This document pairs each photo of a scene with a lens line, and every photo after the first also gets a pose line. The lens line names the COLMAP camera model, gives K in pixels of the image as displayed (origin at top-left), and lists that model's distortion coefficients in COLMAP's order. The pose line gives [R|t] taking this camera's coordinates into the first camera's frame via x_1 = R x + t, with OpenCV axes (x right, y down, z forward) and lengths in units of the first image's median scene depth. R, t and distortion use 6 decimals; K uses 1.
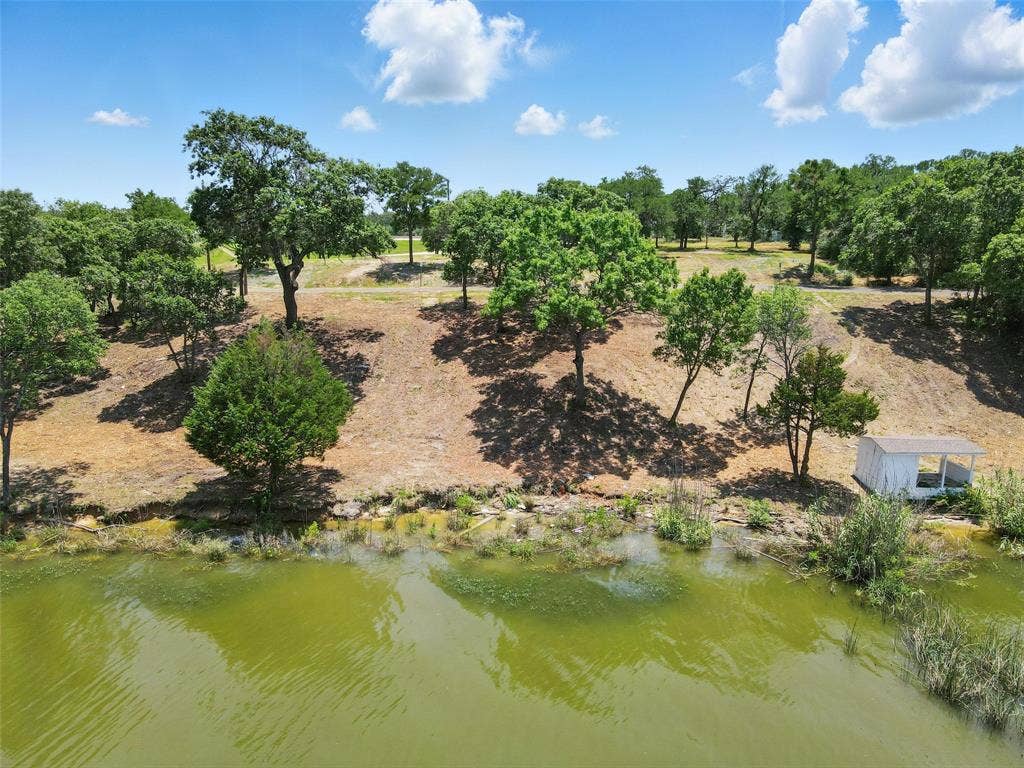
lens RADIAL K [[757.1, 0, 512.2], [0, 757.1, 382.7], [0, 0, 1]] dist [0.010494, 0.005209]
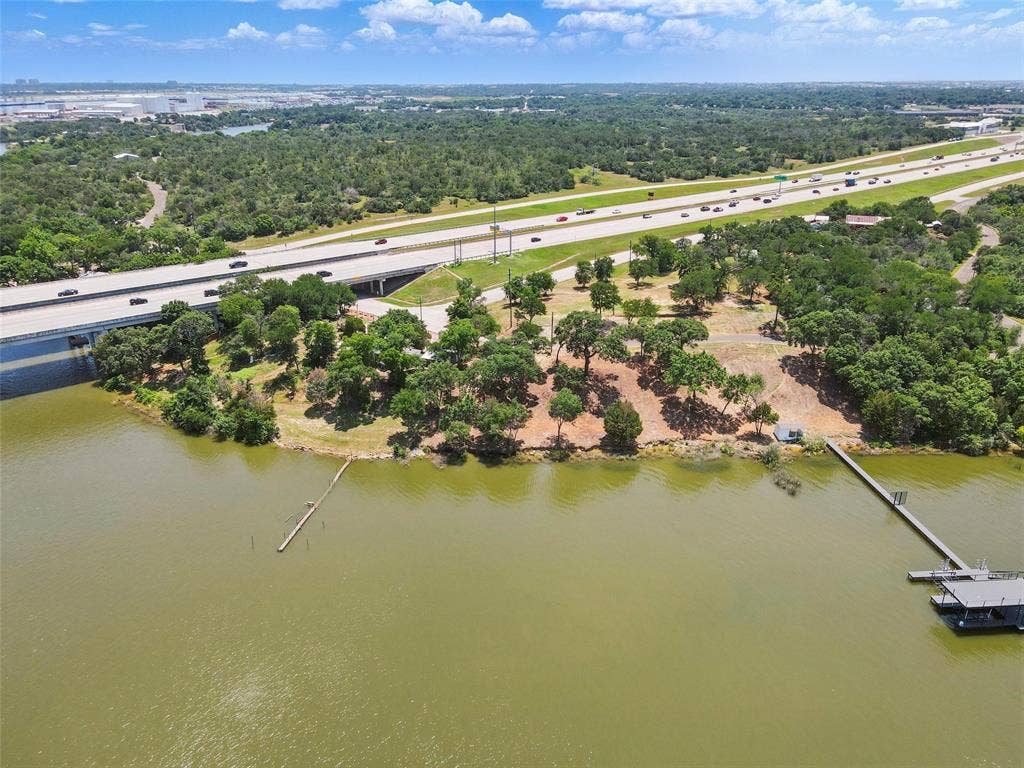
lens RADIAL K [[757.1, 0, 515.4], [0, 757.1, 383.7], [0, 0, 1]] dist [0.010494, 0.005209]
pose [[0.999834, -0.017126, 0.006256, -0.797560], [0.015646, 0.982071, 0.187861, -0.801753], [-0.009361, -0.187732, 0.982176, -2.489055]]
